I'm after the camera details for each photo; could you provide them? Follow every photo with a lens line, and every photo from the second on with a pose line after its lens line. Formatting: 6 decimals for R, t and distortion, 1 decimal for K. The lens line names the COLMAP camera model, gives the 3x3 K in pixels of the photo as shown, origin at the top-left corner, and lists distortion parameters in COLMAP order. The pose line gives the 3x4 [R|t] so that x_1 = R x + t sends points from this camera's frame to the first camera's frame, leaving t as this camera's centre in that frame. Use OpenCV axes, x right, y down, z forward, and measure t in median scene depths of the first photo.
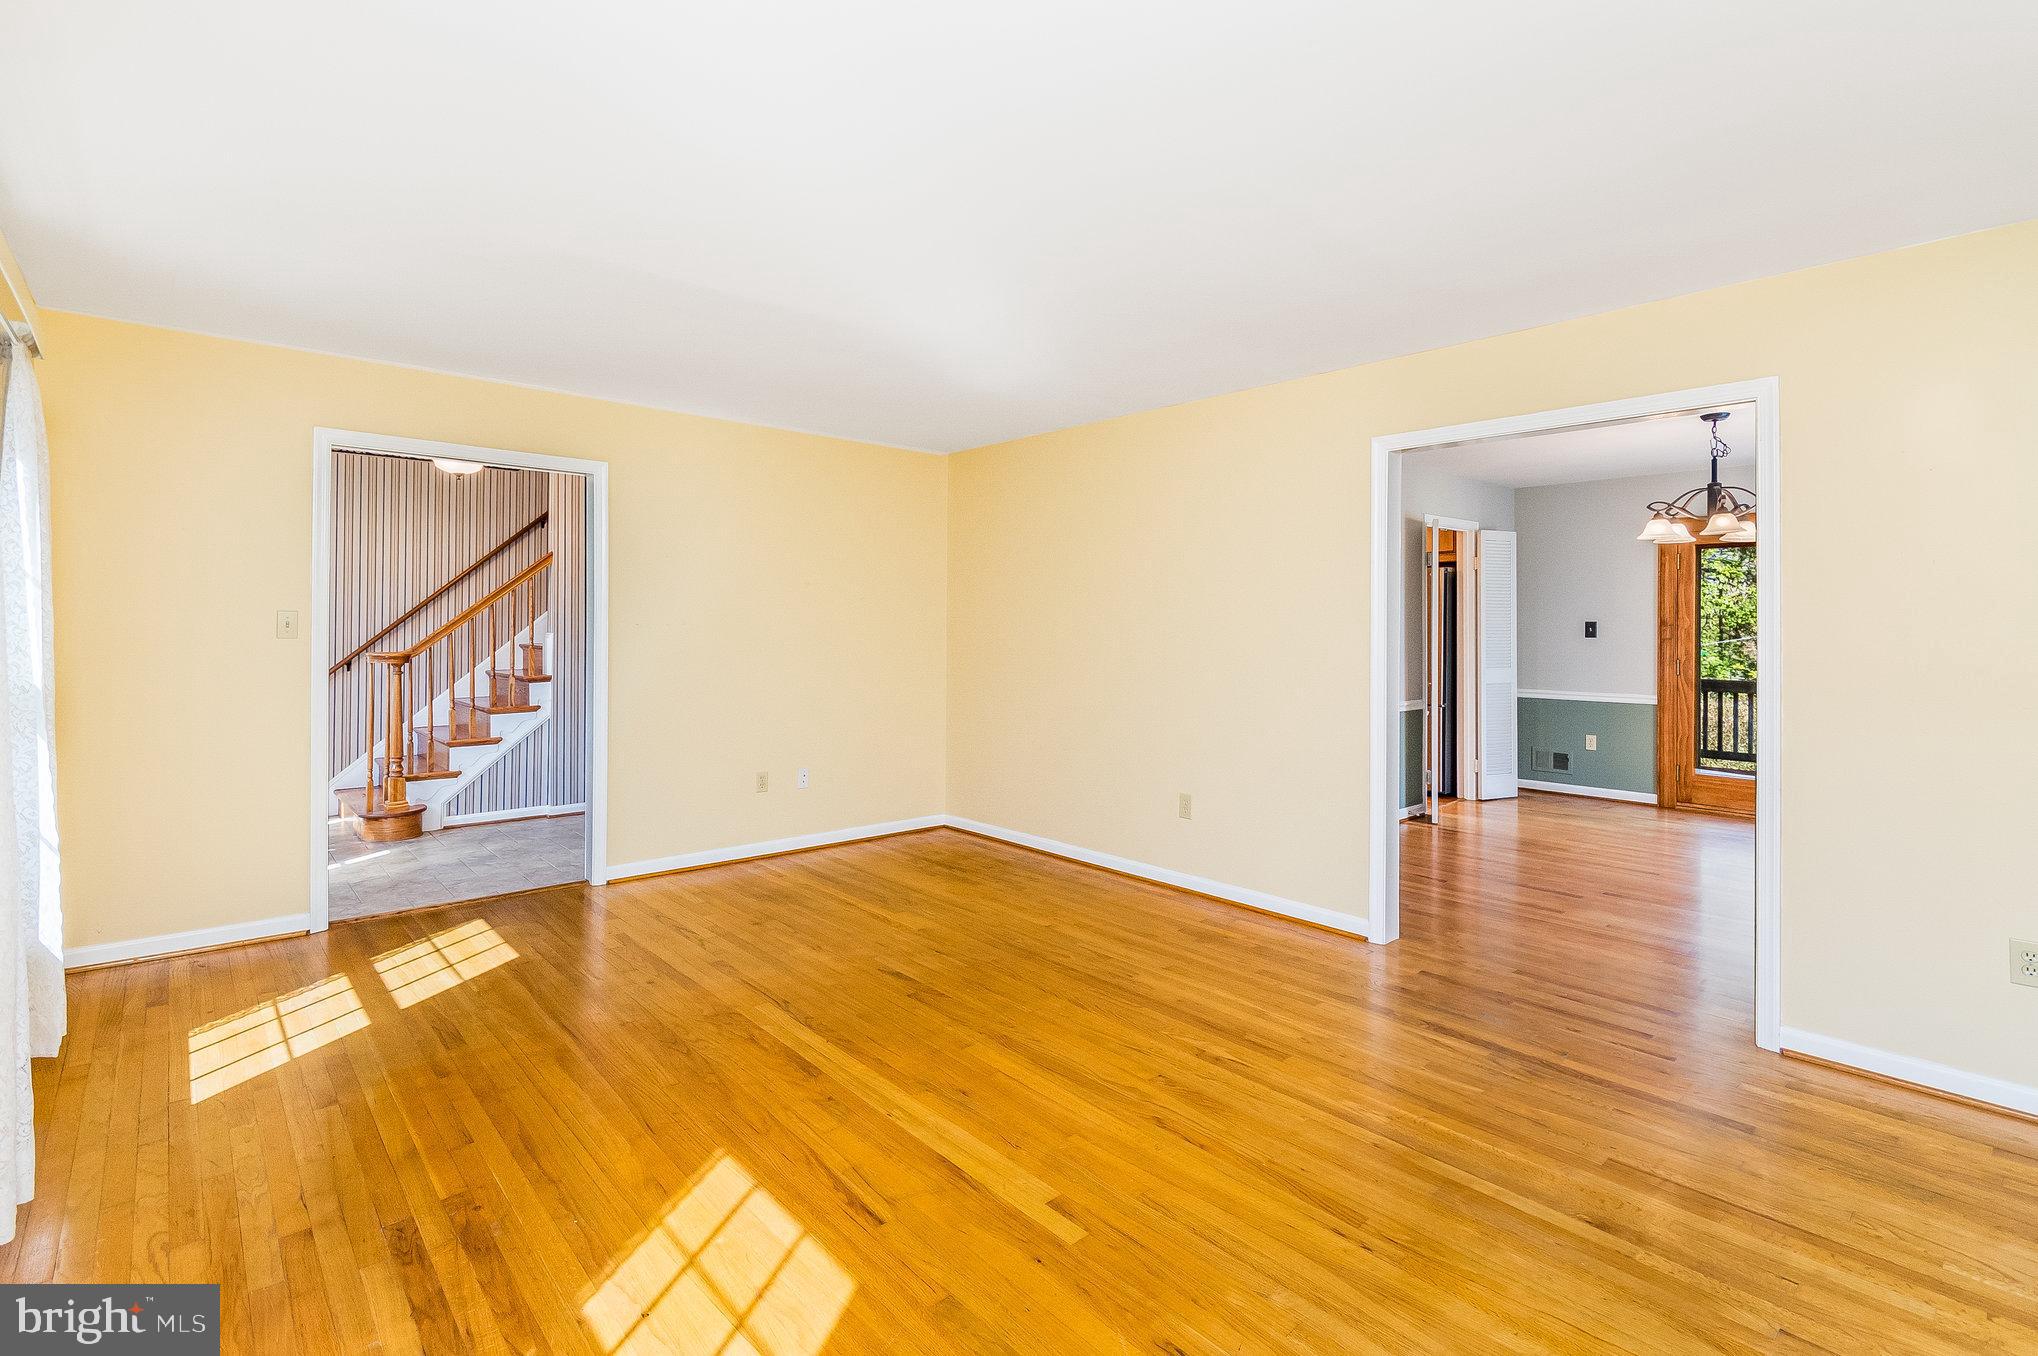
lens RADIAL K [[941.0, 0, 1003.4], [0, 941.0, 627.6], [0, 0, 1]] dist [-0.001374, -0.000351]
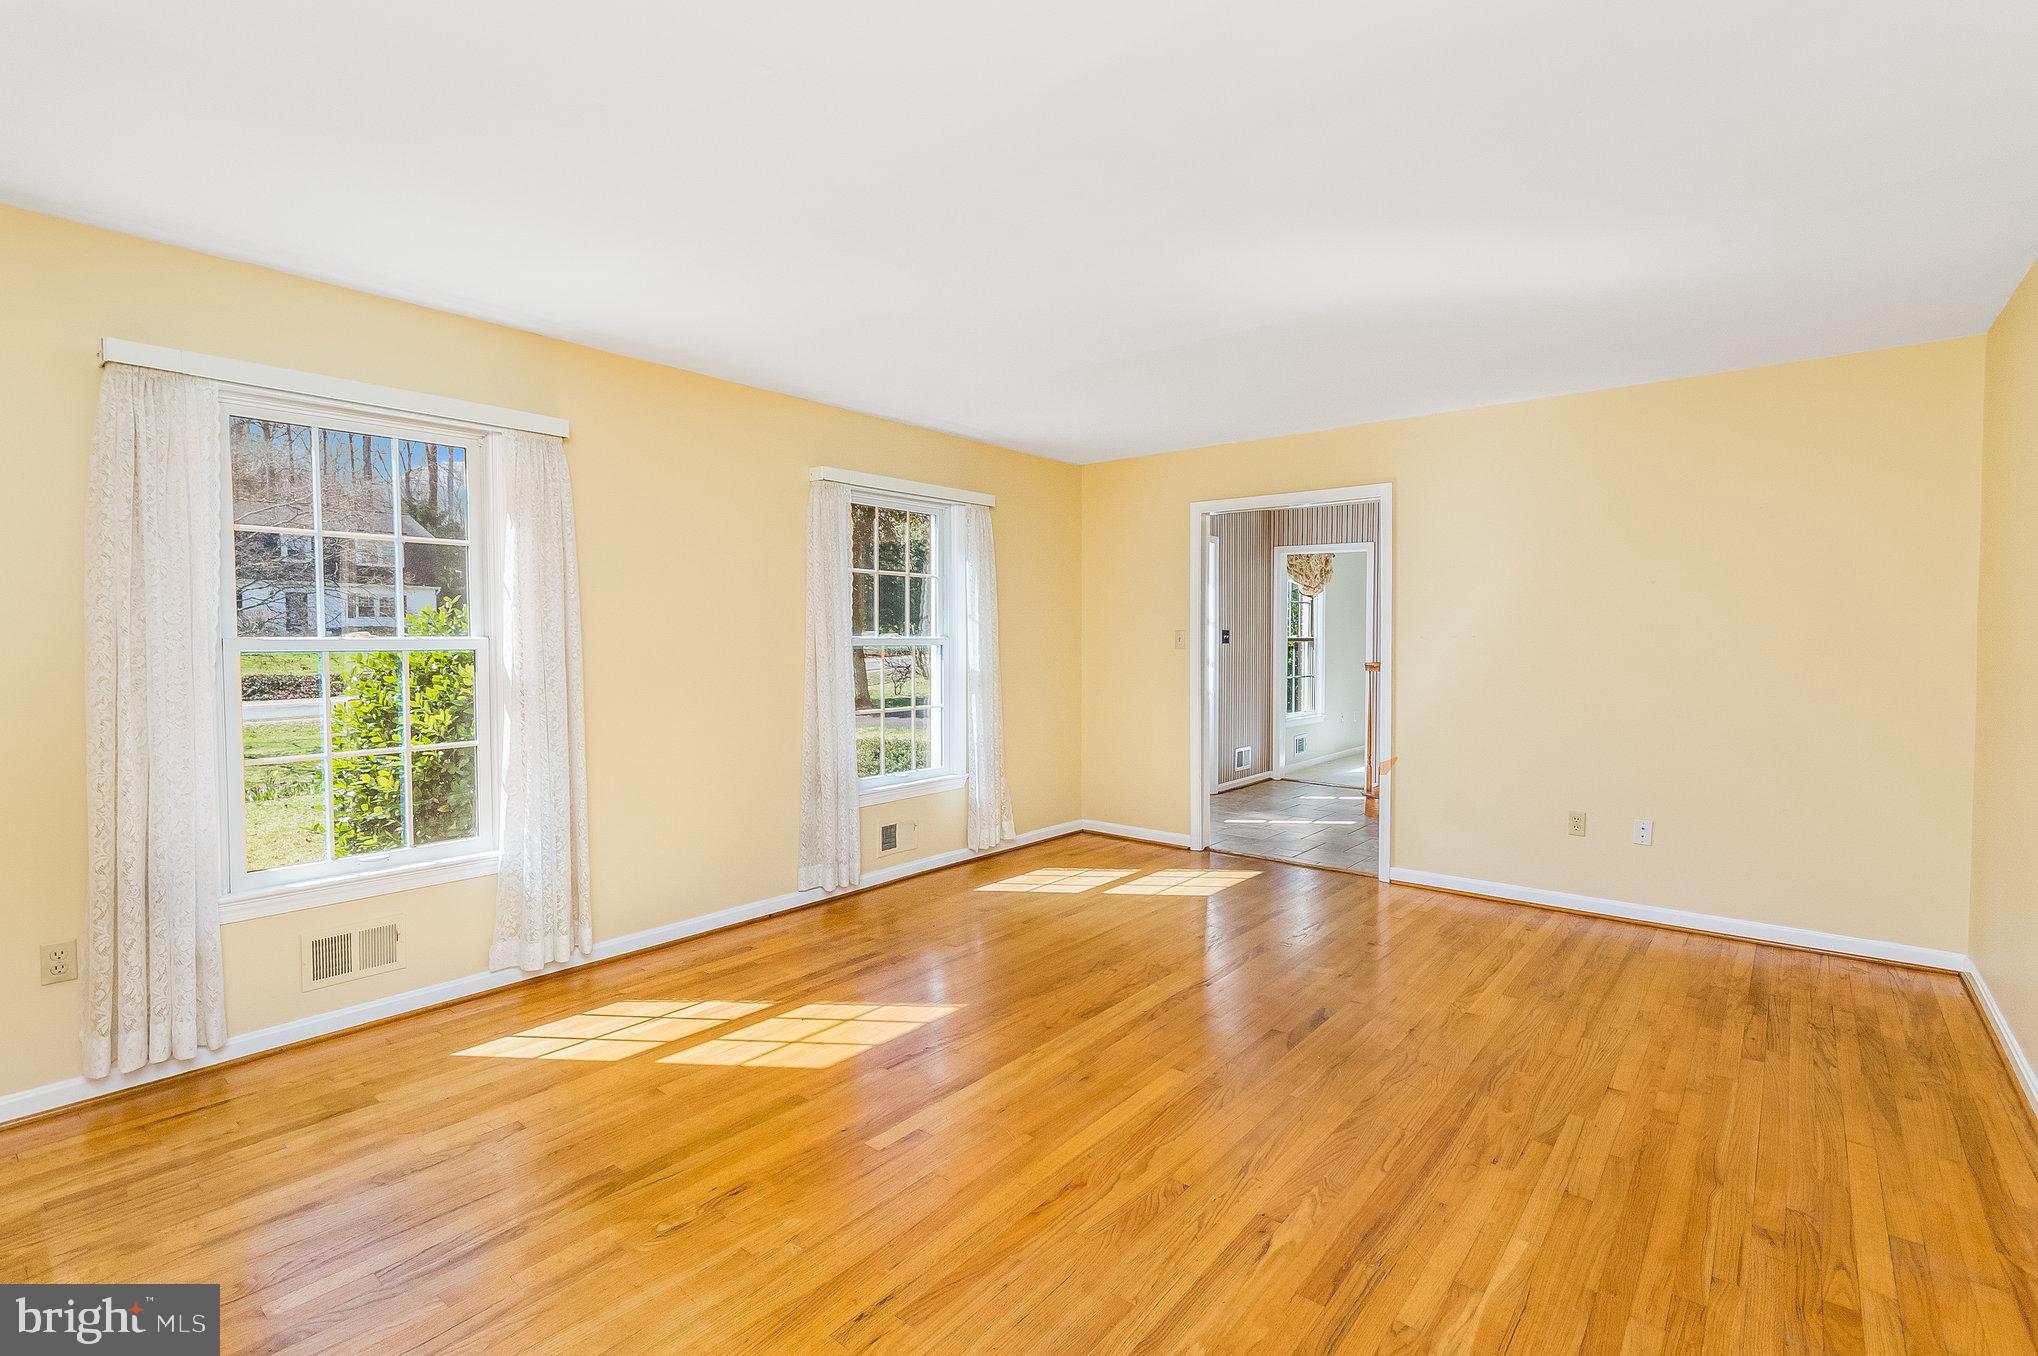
lens RADIAL K [[941.0, 0, 1003.4], [0, 941.0, 627.6], [0, 0, 1]] dist [-0.001374, -0.000351]
pose [[0.148552, -0.015124, -0.988789, 0.878816], [-0.001446, 0.999879, -0.015510, 0.012044], [0.988903, 0.003734, 0.148512, 0.675793]]
